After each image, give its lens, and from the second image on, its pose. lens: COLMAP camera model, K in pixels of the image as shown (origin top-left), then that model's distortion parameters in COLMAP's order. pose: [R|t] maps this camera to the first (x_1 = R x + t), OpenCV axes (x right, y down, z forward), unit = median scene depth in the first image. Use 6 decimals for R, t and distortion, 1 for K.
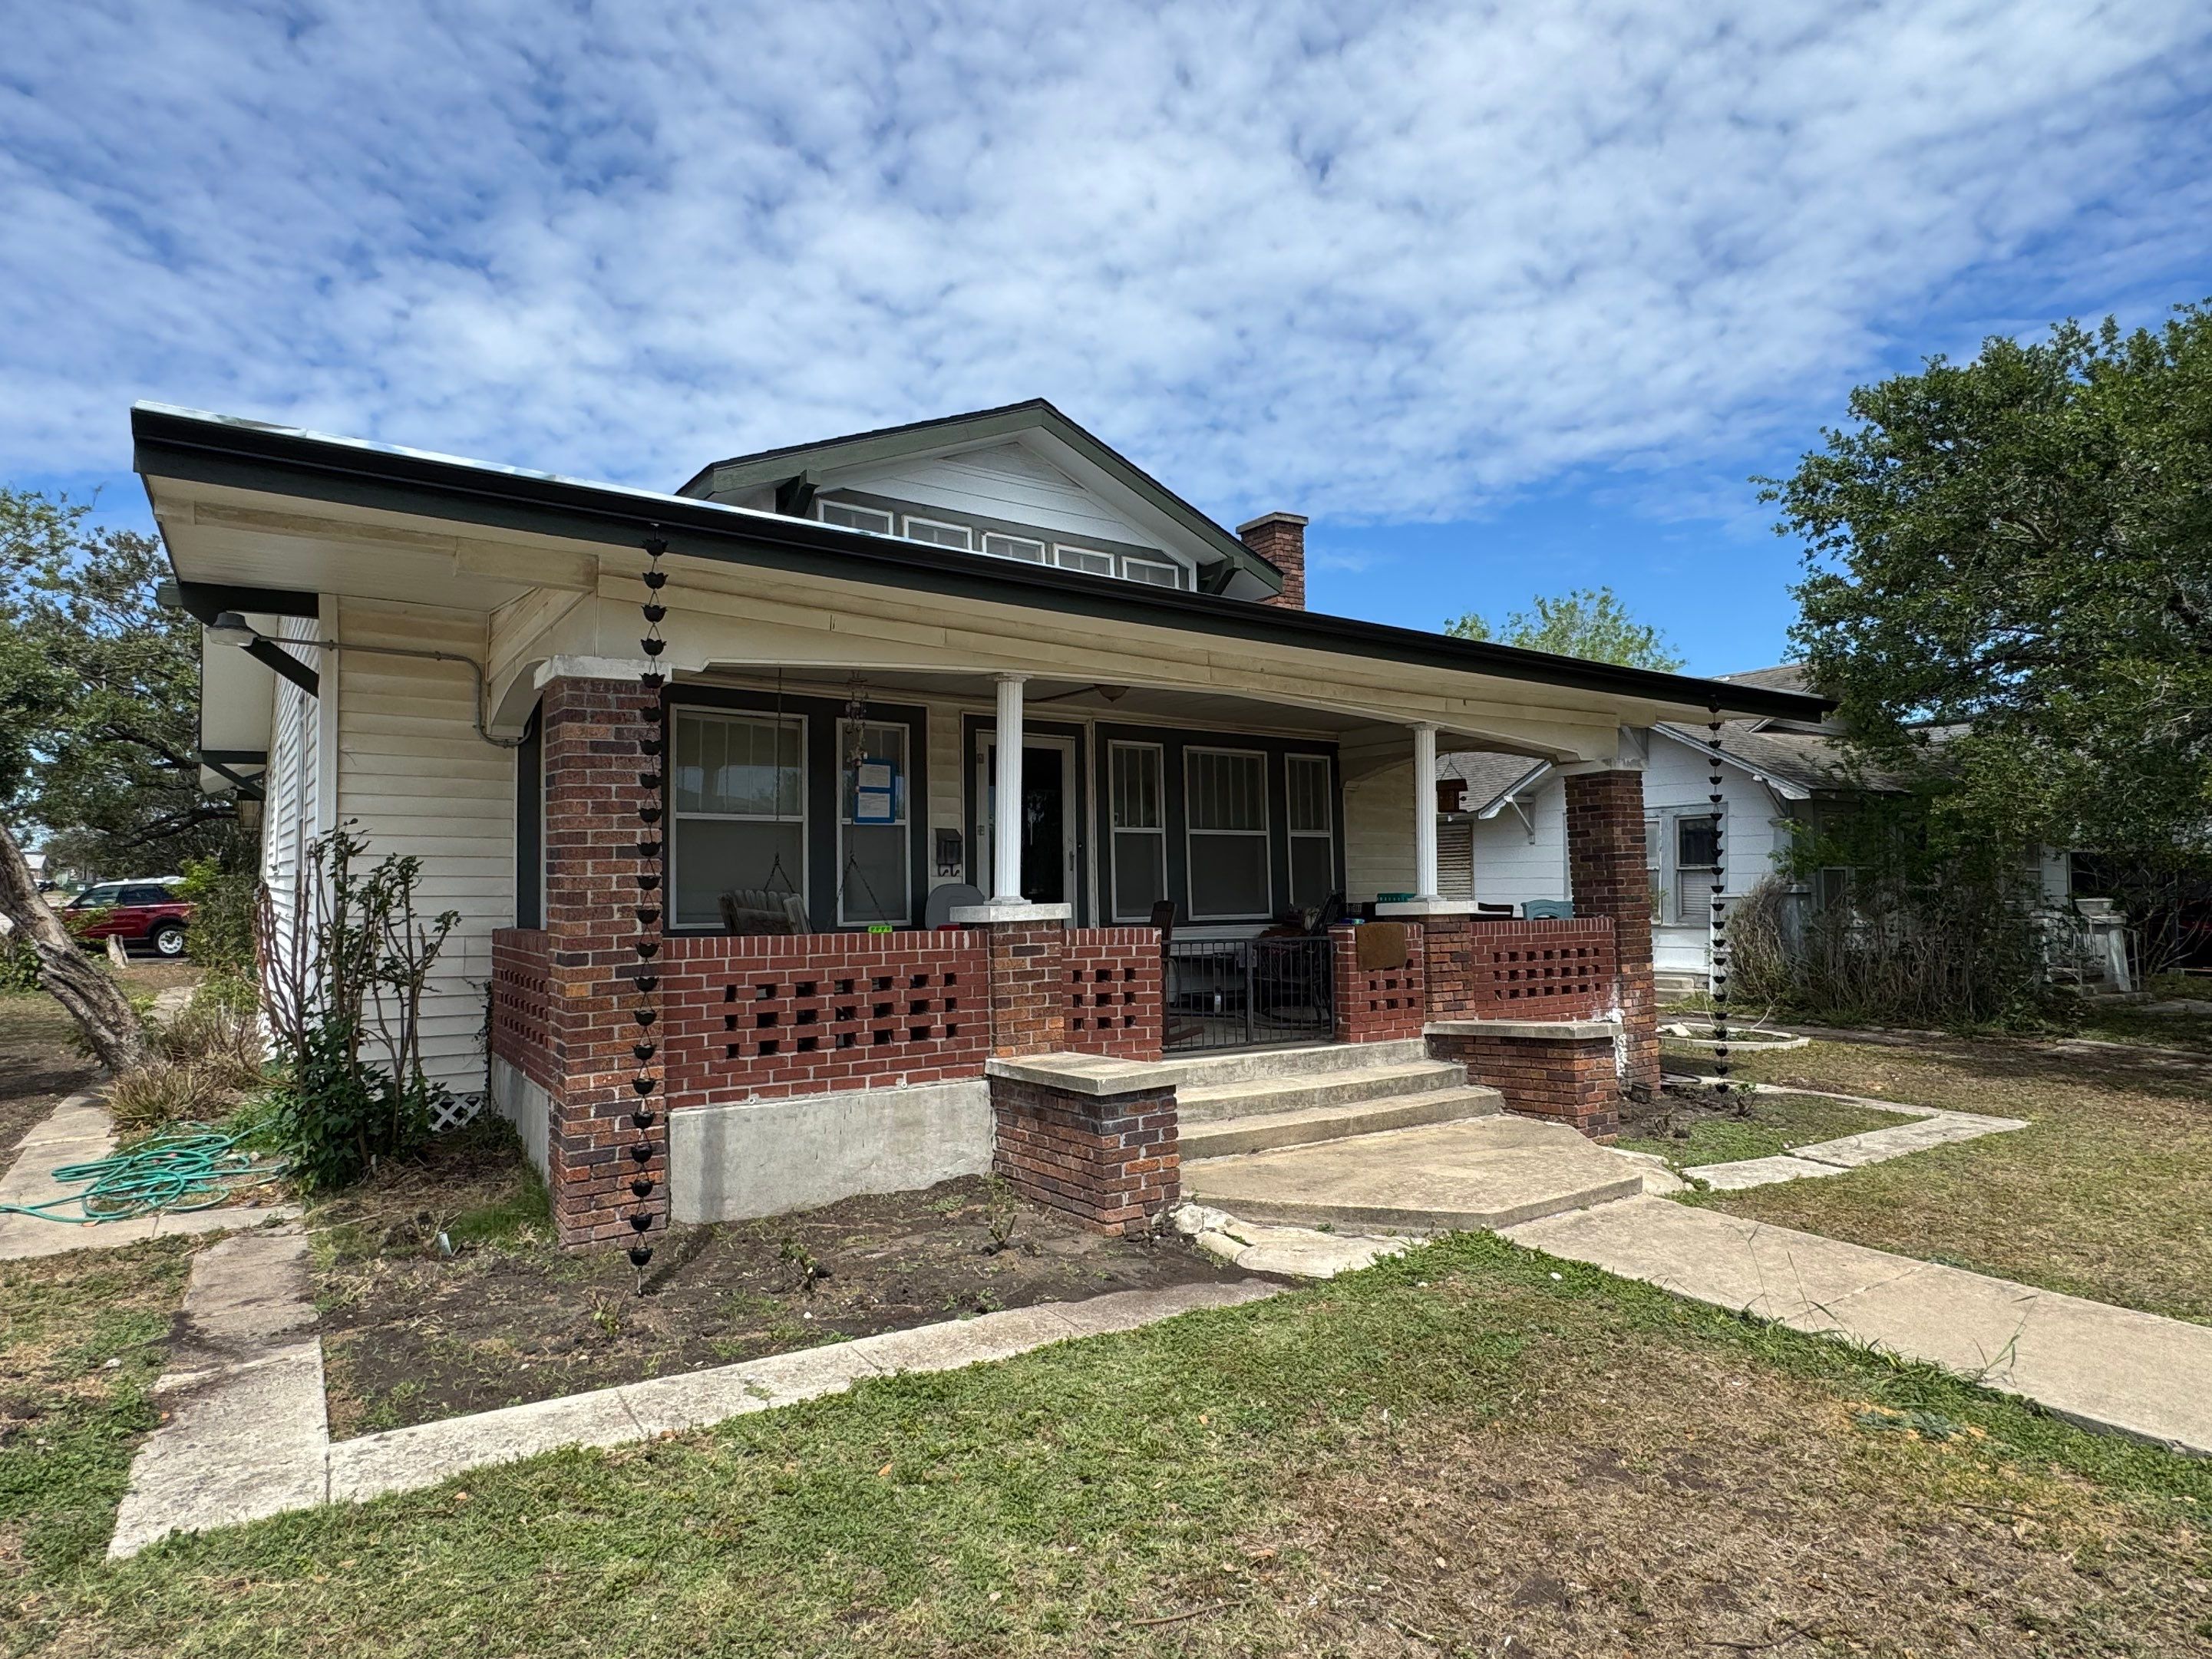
lens RADIAL K [[1151.6, 0, 1004.5], [0, 1151.6, 824.1], [0, 0, 1]] dist [-0.001050, 0.000003]
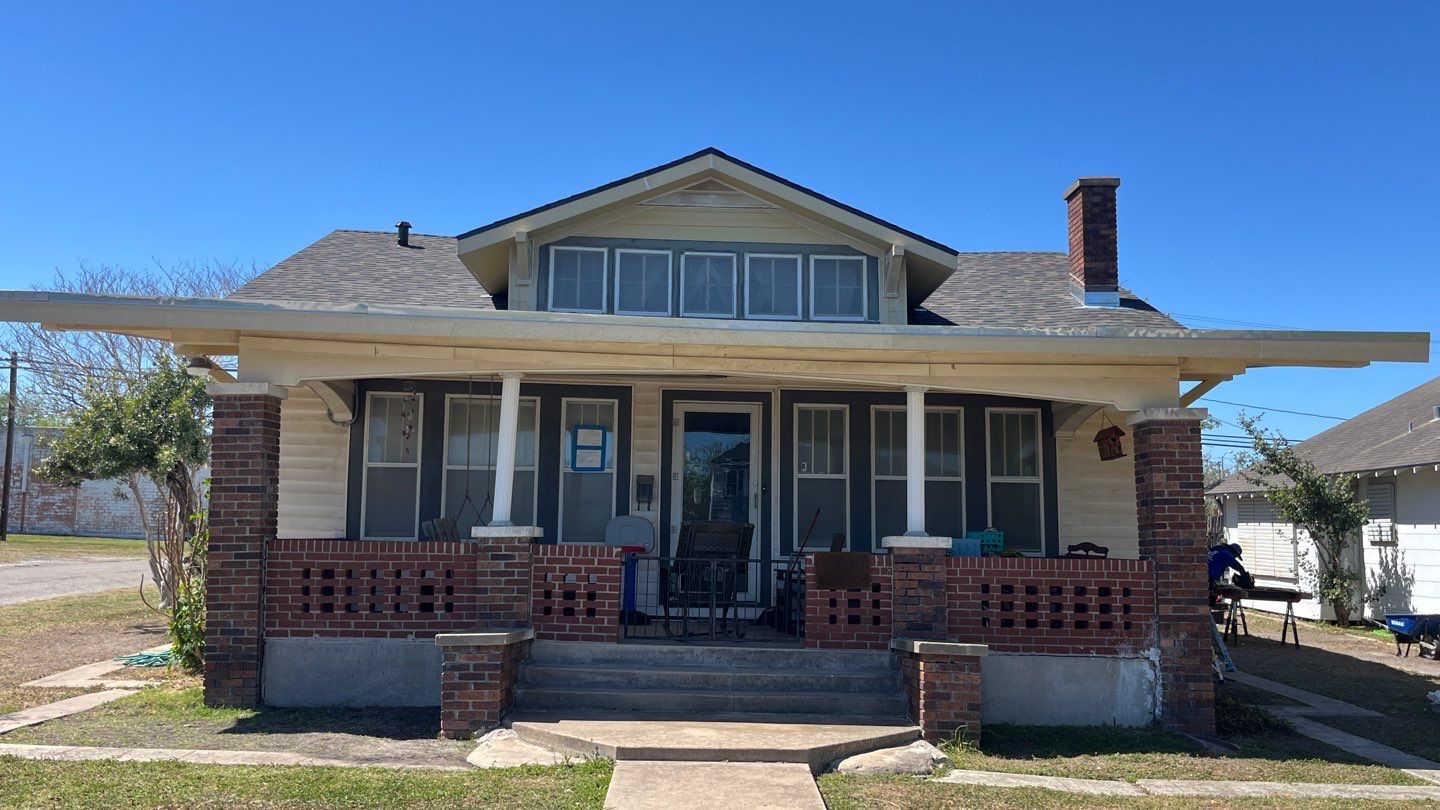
lens RADIAL K [[1090.4, 0, 715.6], [0, 1090.4, 414.1], [0, 0, 1]] dist [0.130478, -0.326602]
pose [[0.863921, -0.029053, -0.502789, 0.806790], [0.003065, 0.998619, -0.052438, -0.000018], [0.503618, 0.043761, 0.862817, -0.081819]]
